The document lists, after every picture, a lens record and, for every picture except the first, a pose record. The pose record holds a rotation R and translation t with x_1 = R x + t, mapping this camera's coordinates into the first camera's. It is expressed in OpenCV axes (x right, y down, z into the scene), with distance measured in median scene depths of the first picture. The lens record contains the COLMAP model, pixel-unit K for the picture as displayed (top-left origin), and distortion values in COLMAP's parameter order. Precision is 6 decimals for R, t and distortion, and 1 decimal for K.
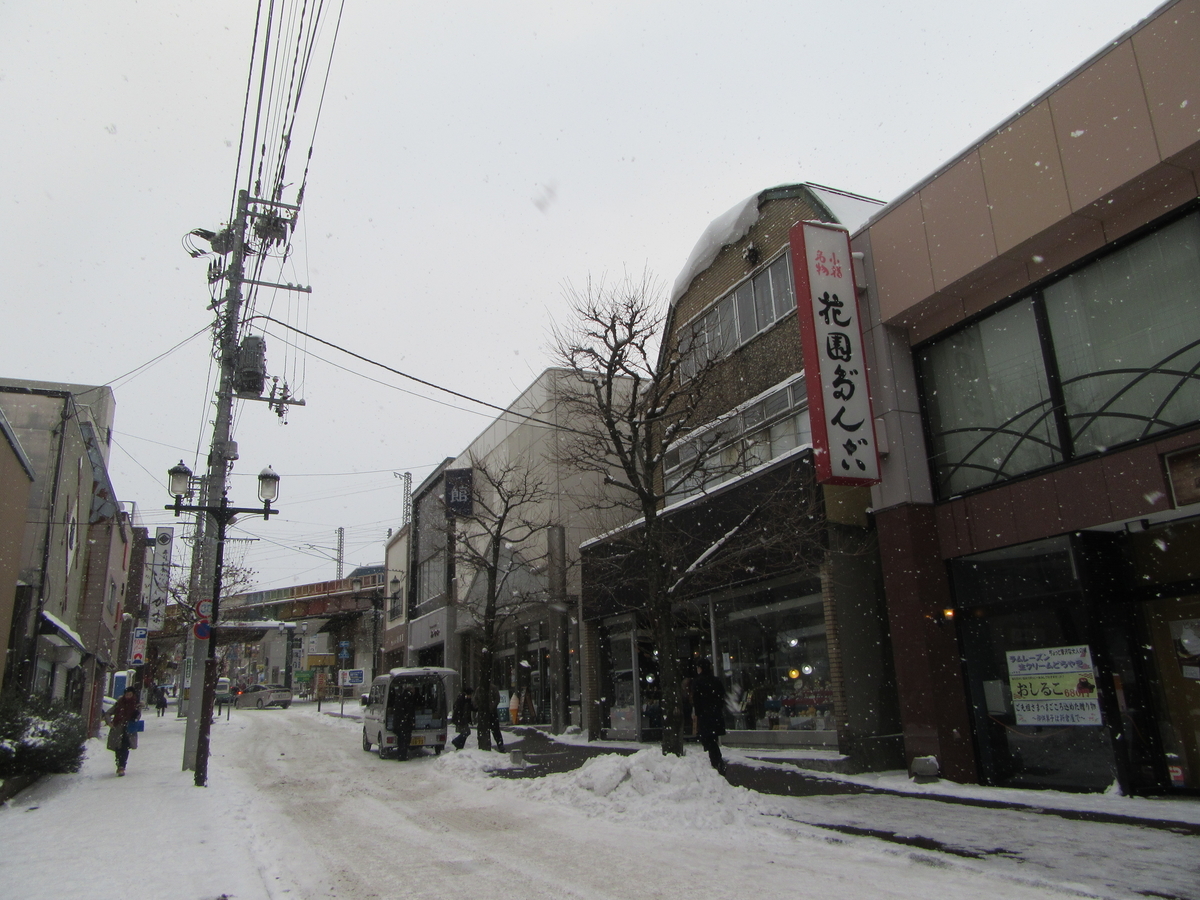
lens RADIAL K [[882.4, 0, 599.6], [0, 882.4, 454.2], [0, 0, 1]] dist [-0.011030, 0.005130]
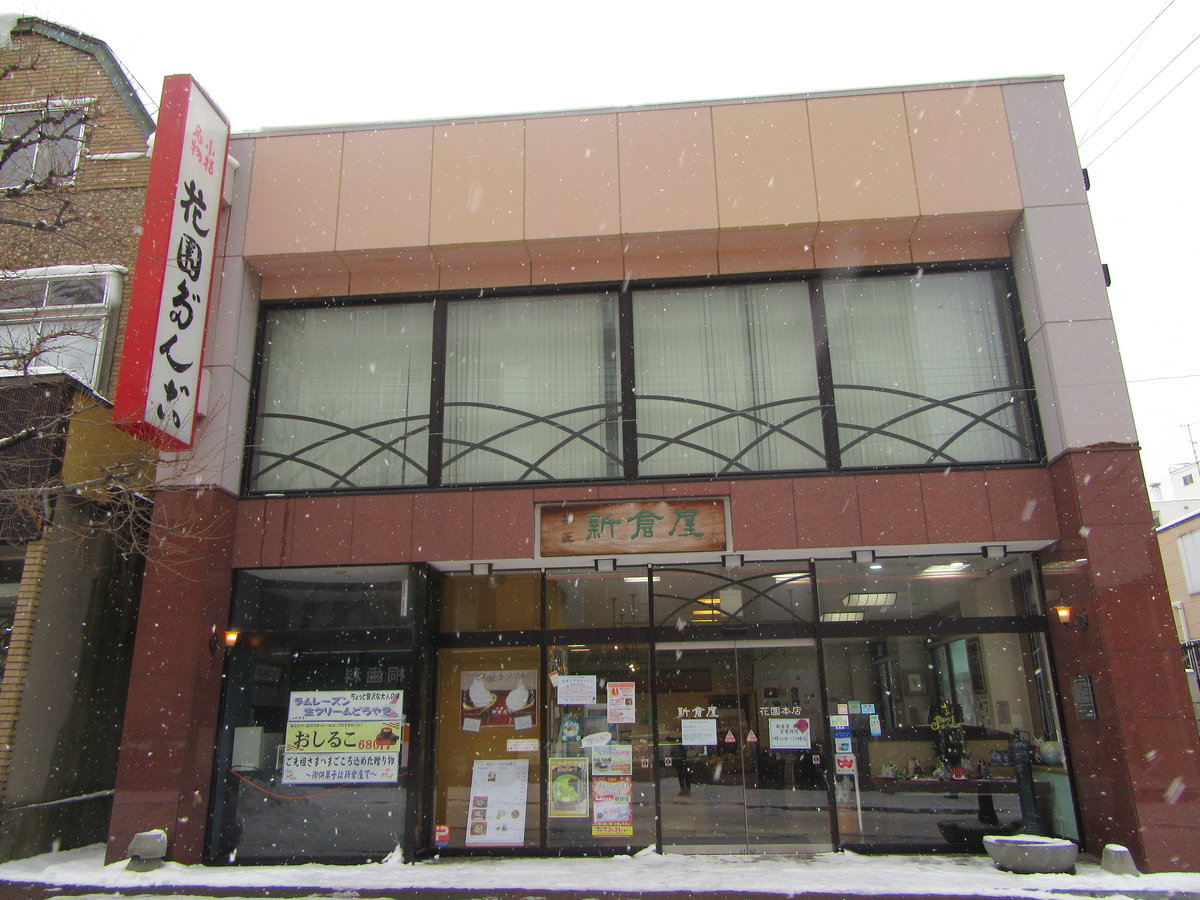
lens RADIAL K [[882.4, 0, 599.6], [0, 882.4, 454.2], [0, 0, 1]] dist [-0.011030, 0.005130]
pose [[0.474092, 0.286893, 0.832424, -0.143516], [-0.241911, 0.951484, -0.190151, 0.101318], [-0.846591, -0.111224, 0.520493, 0.359932]]
